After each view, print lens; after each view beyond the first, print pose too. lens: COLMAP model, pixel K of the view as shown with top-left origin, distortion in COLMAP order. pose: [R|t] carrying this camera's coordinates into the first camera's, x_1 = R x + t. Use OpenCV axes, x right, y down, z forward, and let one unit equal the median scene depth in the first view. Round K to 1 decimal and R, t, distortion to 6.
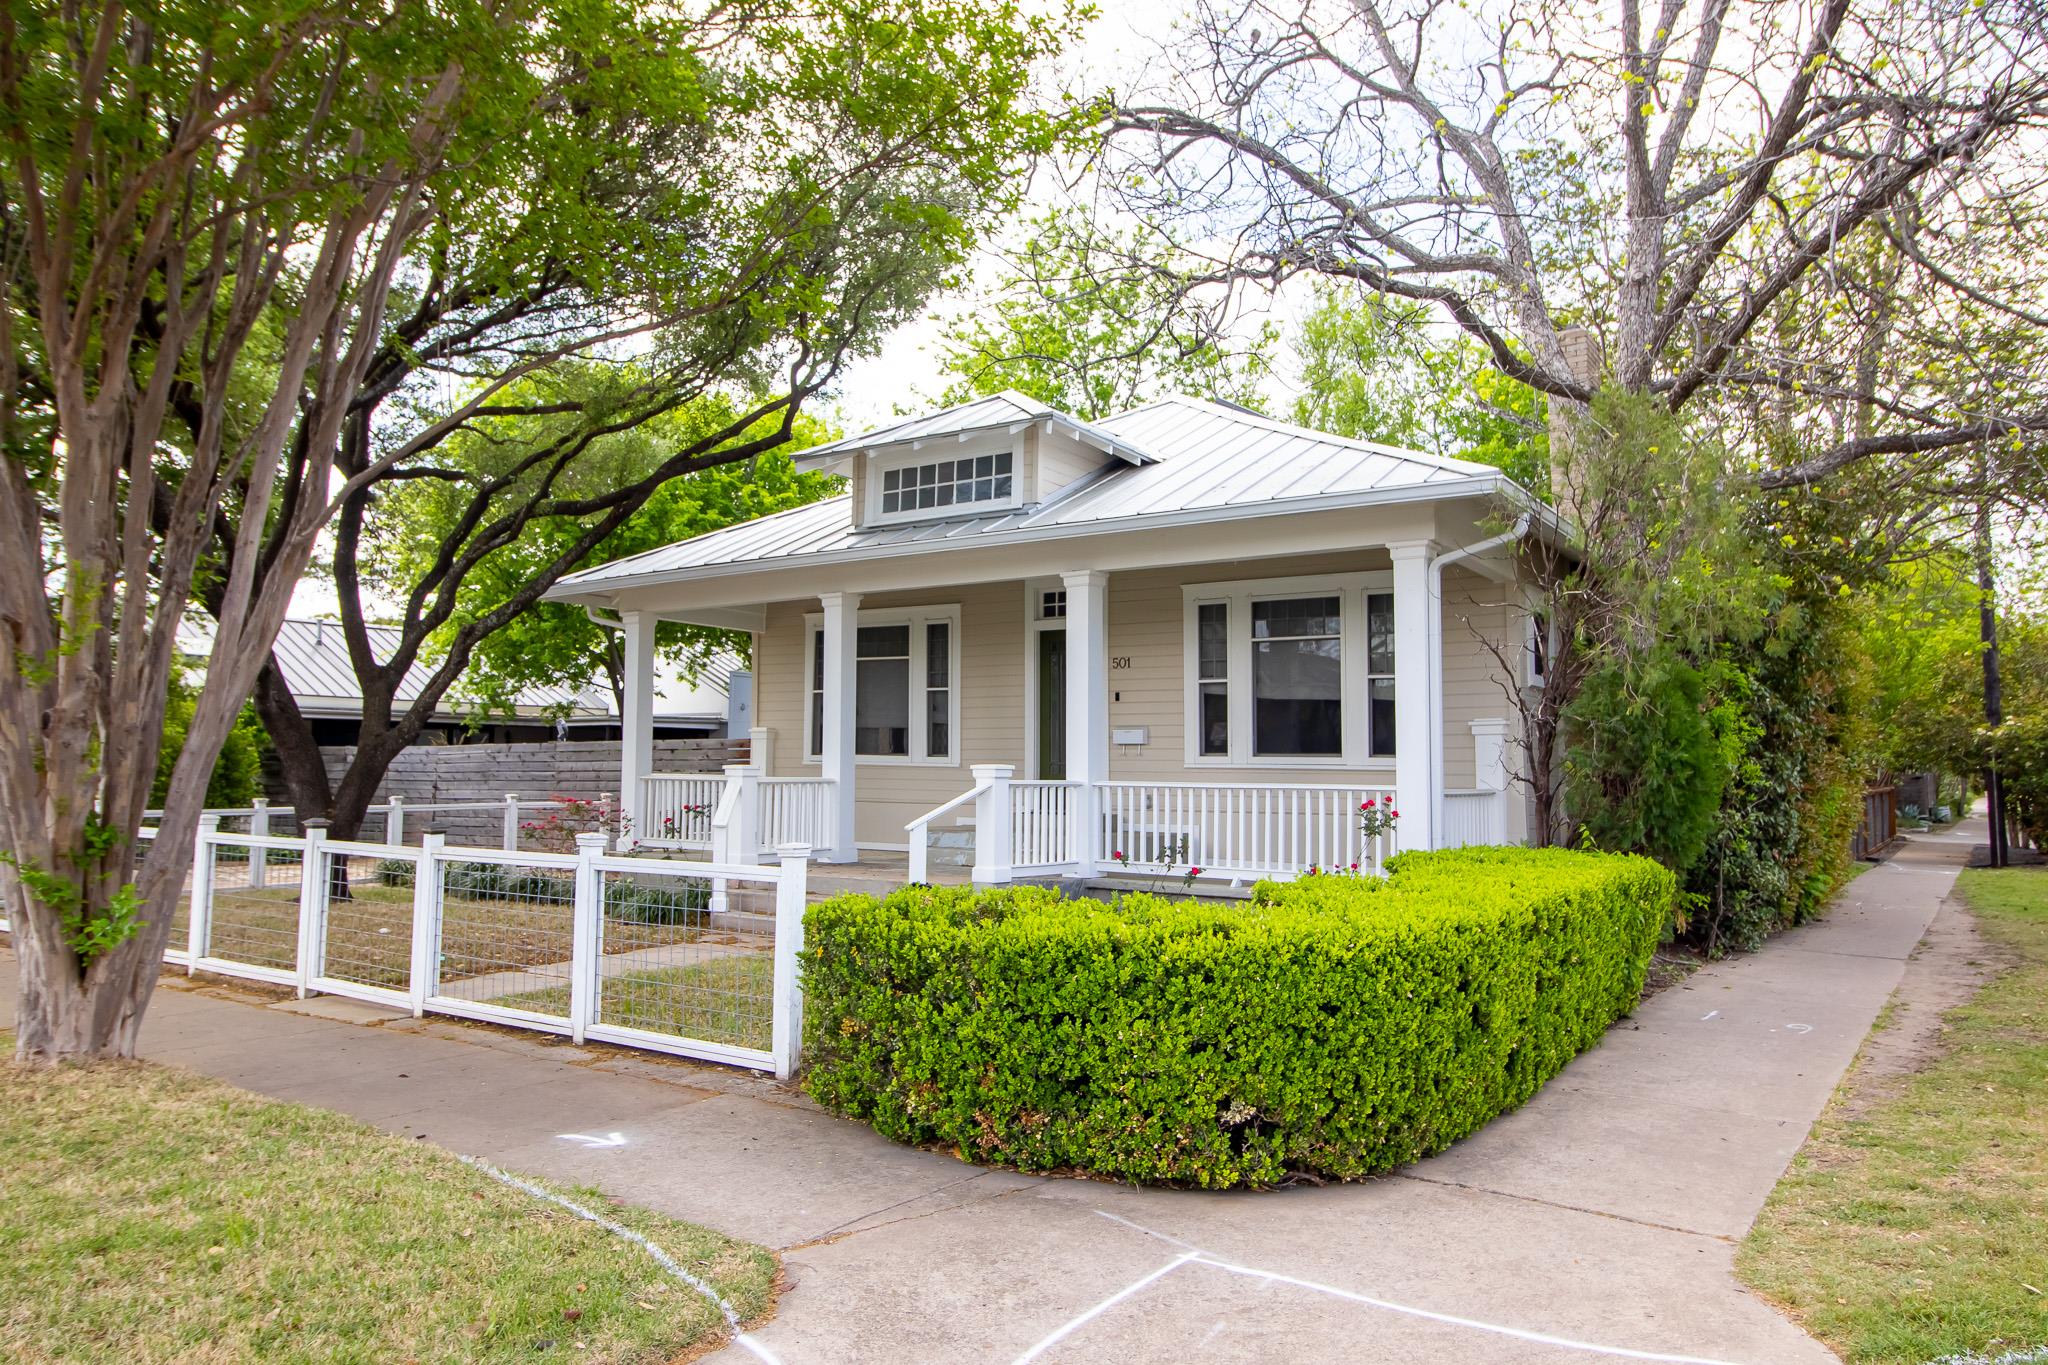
lens RADIAL K [[1410.5, 0, 1024.0], [0, 1410.5, 682.5], [0, 0, 1]] dist [0.007786, 0.003302]
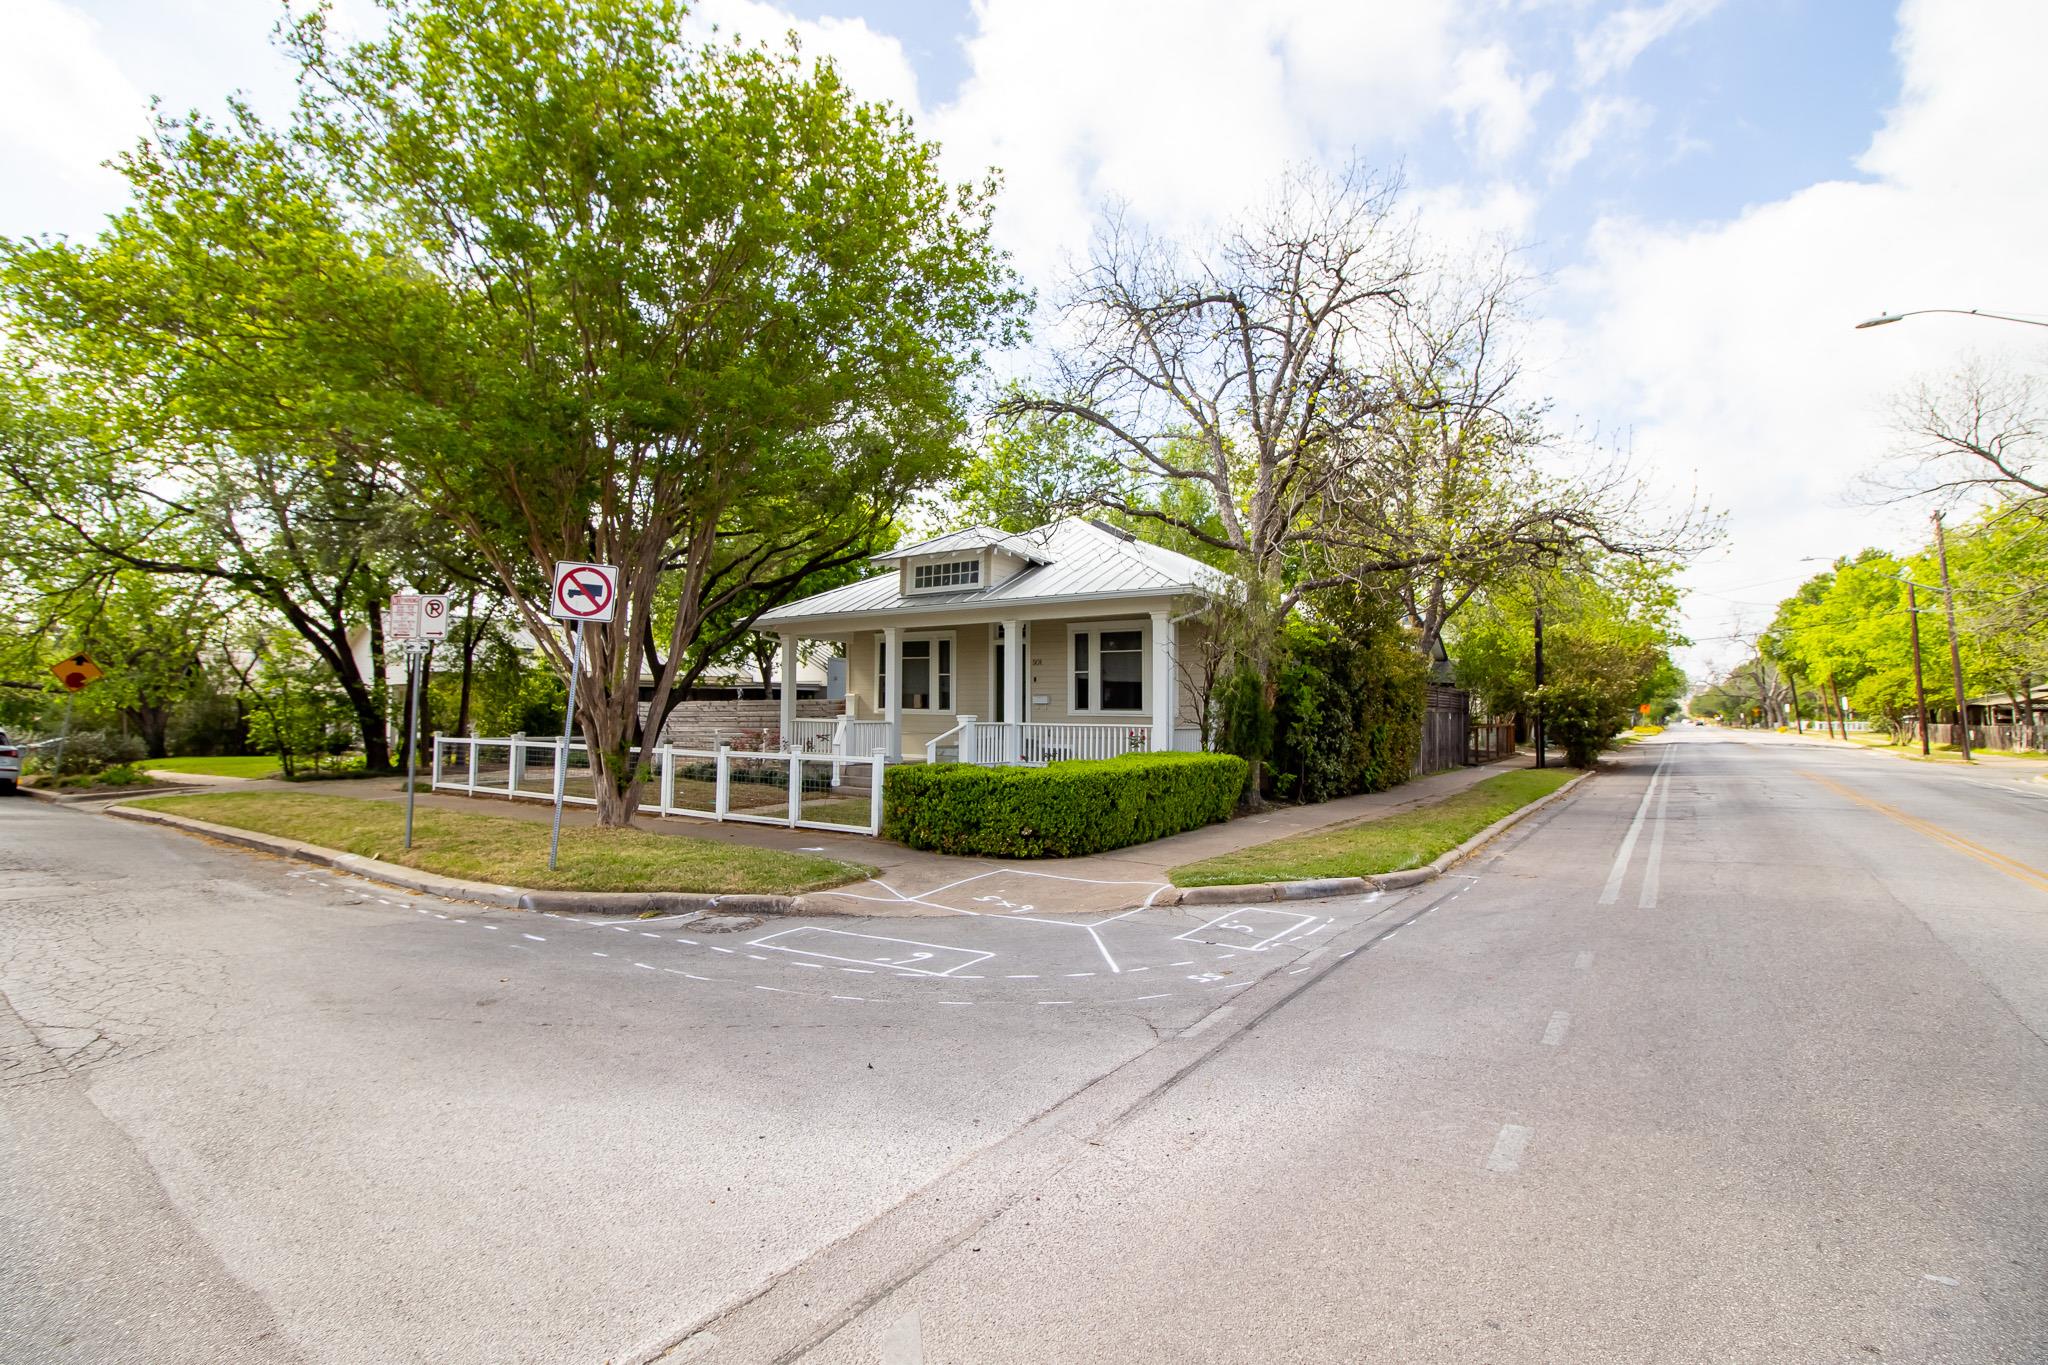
lens RADIAL K [[985.9, 0, 1024.0], [0, 985.9, 682.5], [0, 0, 1]] dist [0.000308, -0.000028]
pose [[0.999988, -0.000796, 0.004793, 0.048284], [0.000642, 0.999487, 0.032034, -0.032583], [-0.004816, -0.032030, 0.999475, -0.409354]]
